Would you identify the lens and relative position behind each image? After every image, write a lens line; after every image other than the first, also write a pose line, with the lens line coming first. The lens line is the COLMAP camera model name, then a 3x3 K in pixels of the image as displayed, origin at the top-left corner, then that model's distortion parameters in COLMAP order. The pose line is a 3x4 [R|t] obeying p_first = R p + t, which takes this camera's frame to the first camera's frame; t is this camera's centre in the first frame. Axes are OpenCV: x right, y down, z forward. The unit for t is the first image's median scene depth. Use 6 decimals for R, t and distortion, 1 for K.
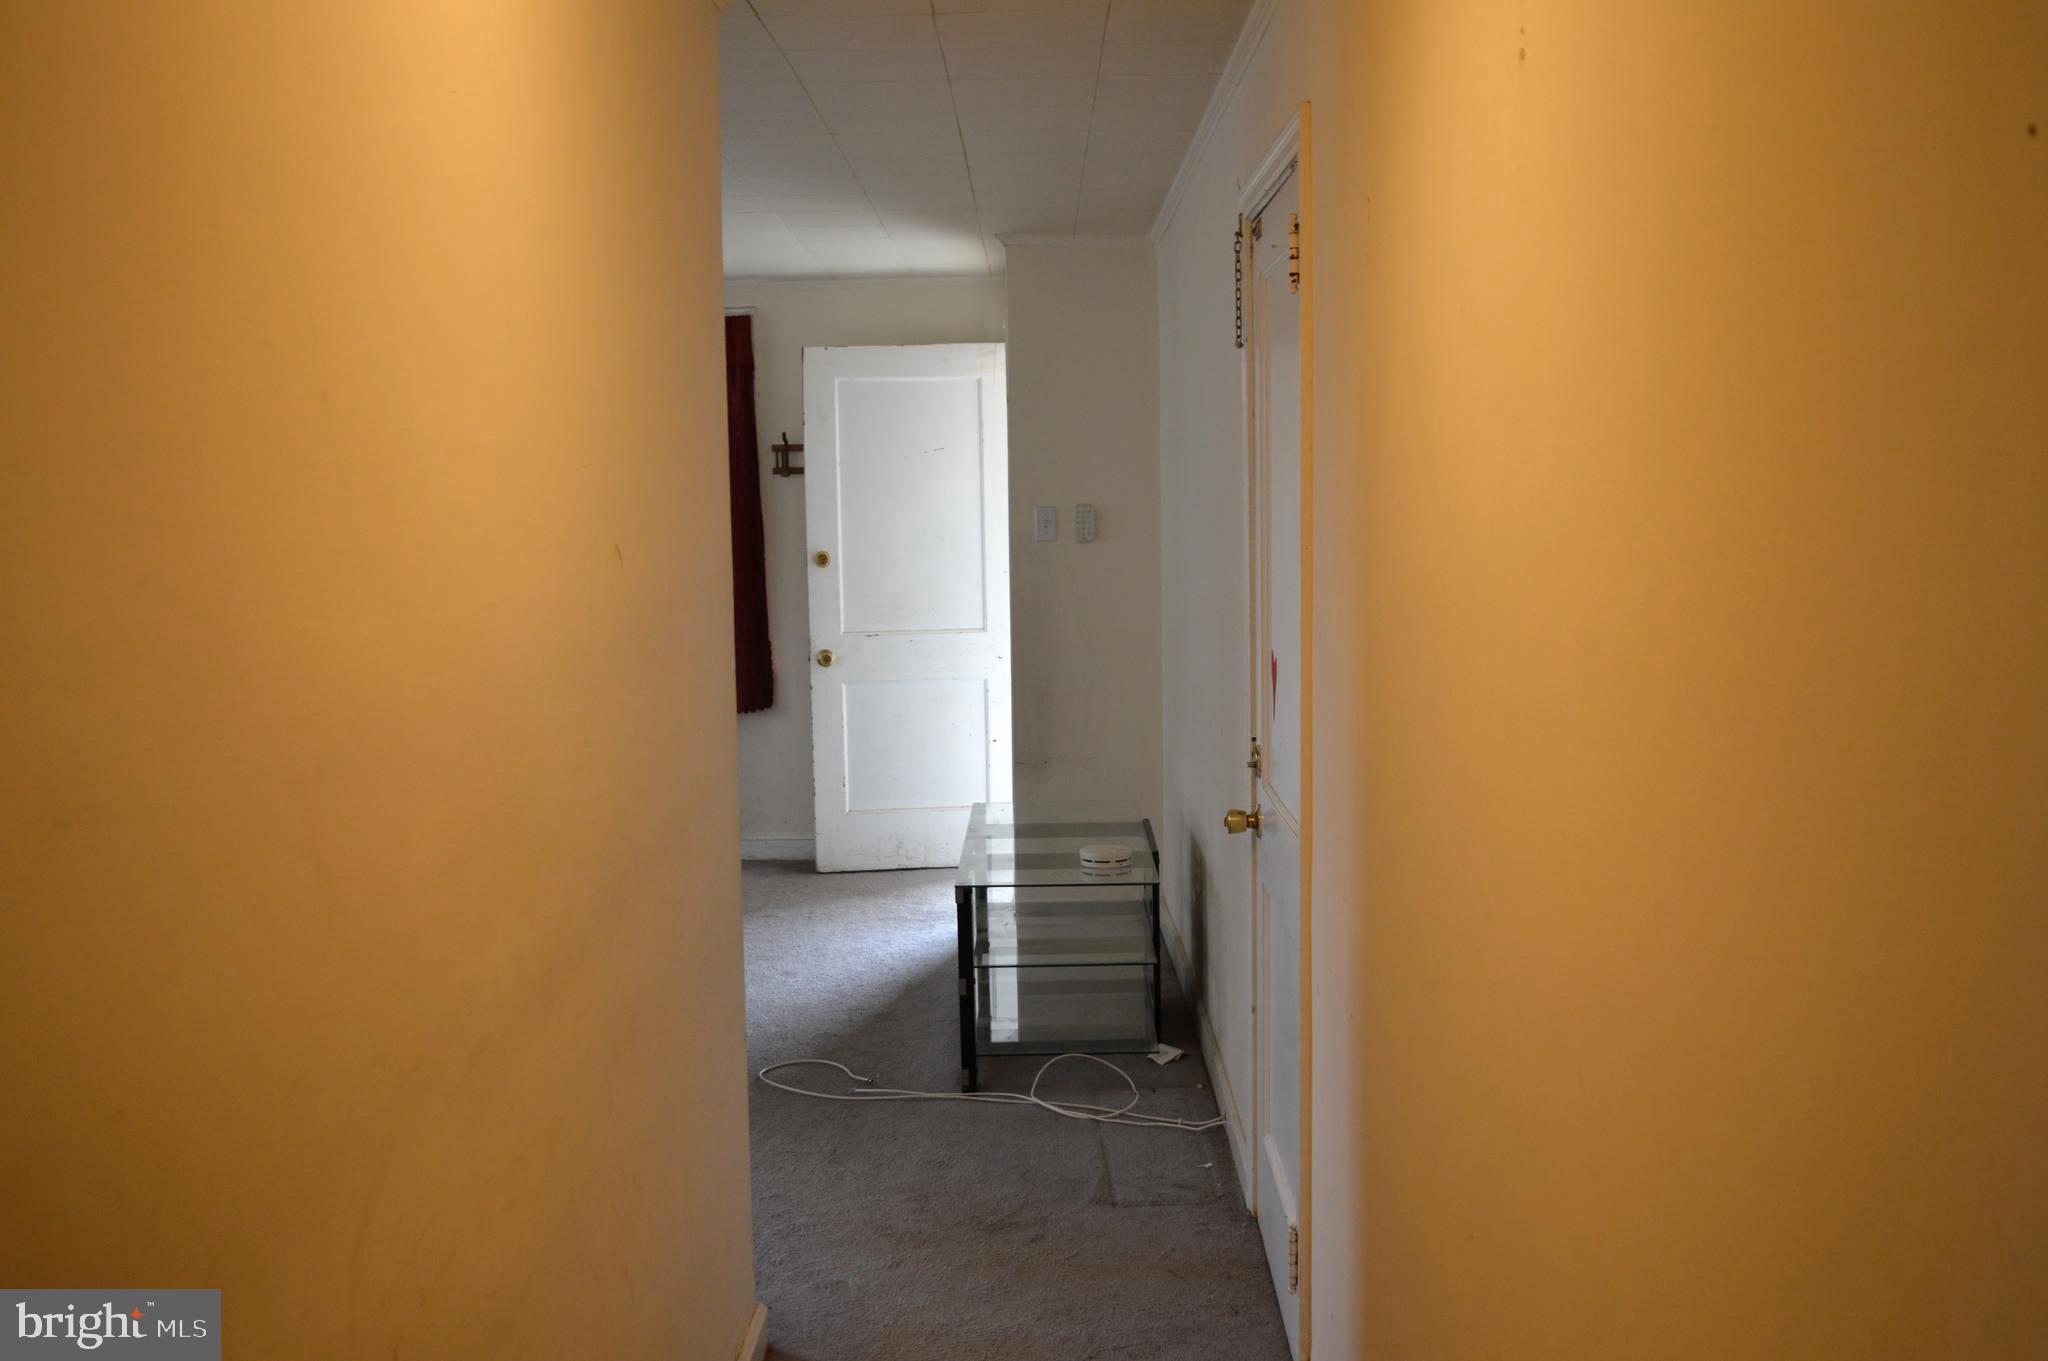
lens RADIAL K [[1952.0, 0, 1024.0], [0, 1952.0, 680.5], [0, 0, 1]] dist [-0.008969, -0.004453]
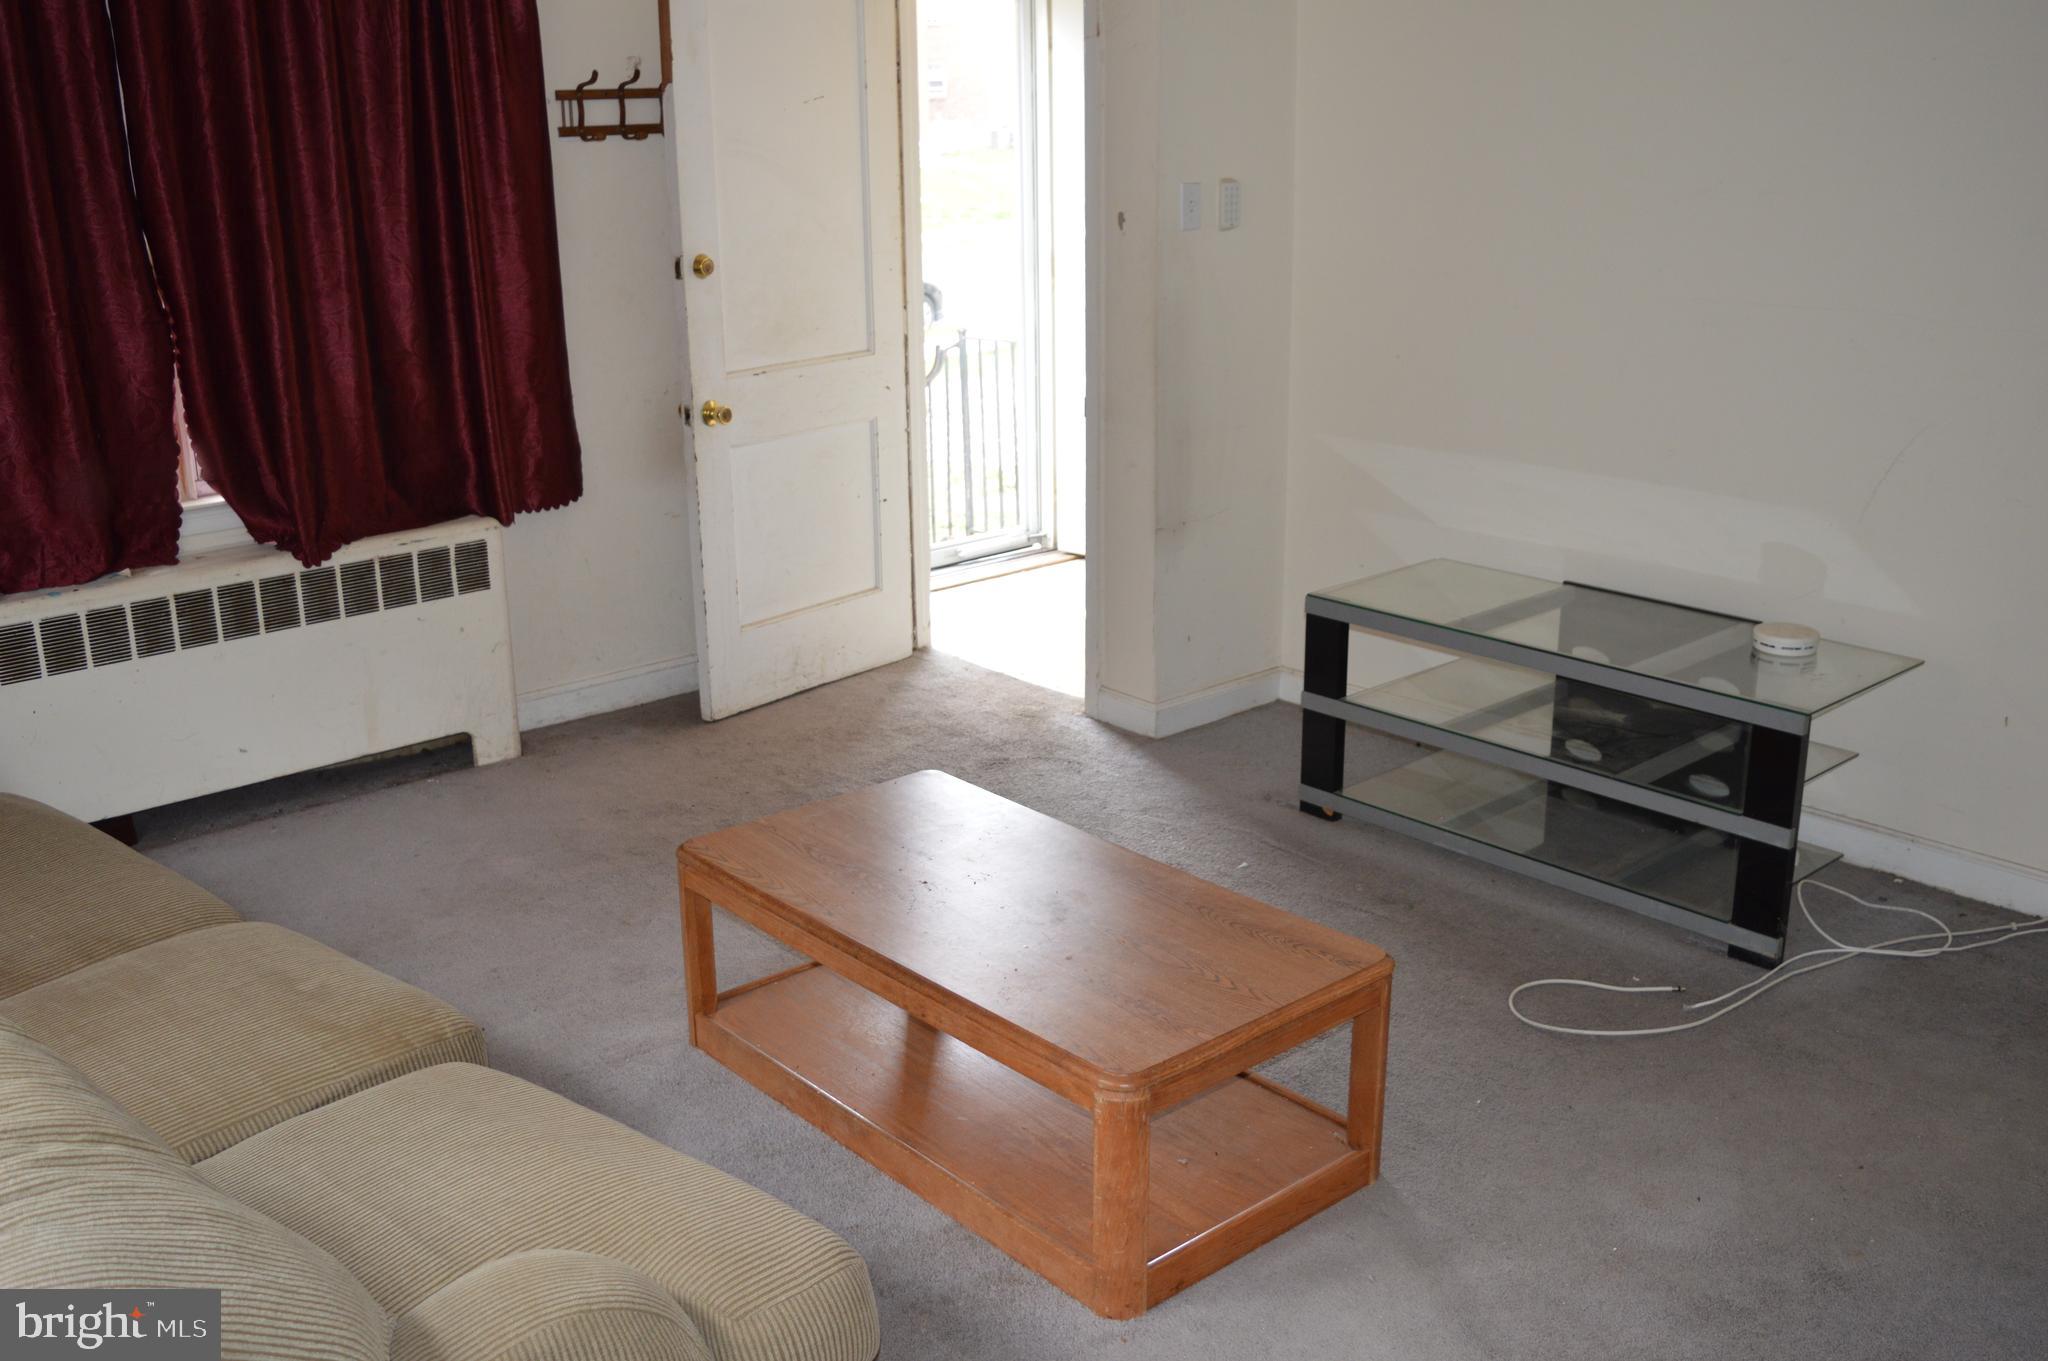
lens RADIAL K [[1952.0, 0, 1024.0], [0, 1952.0, 680.5], [0, 0, 1]] dist [-0.008969, -0.004453]
pose [[0.745746, -0.193699, 0.637451, -0.465330], [0.073883, 0.974945, 0.209817, -0.054812], [-0.662121, -0.109373, 0.741373, 0.403090]]
